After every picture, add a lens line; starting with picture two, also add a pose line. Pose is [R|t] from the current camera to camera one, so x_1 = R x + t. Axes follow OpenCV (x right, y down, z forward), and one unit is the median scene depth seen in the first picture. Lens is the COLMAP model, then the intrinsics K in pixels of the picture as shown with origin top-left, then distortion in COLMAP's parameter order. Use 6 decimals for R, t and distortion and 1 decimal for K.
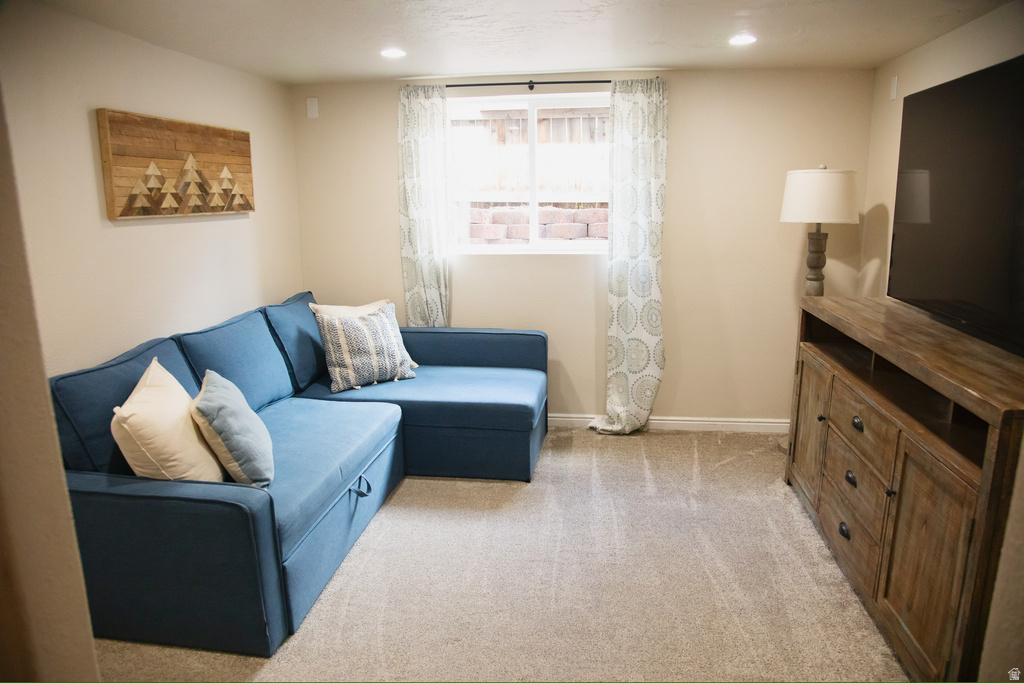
lens RADIAL K [[706.5, 0, 512.5], [0, 706.5, 344.5], [0, 0, 1]] dist [-0.090138, 0.021519]
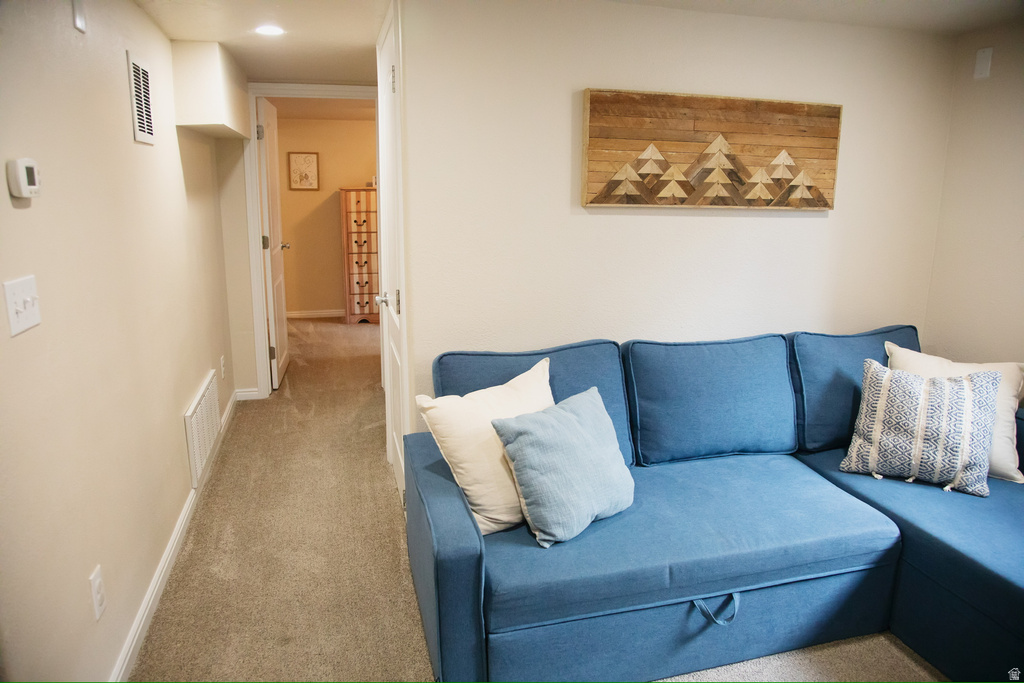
lens RADIAL K [[706.5, 0, 514.3], [0, 706.5, 339.8], [0, 0, 1]] dist [-0.090138, 0.021519]
pose [[0.392658, 0.216201, -0.893911, 0.219841], [-0.205682, 0.968000, 0.143772, -0.095240], [0.896389, 0.127409, 0.424562, 0.404310]]
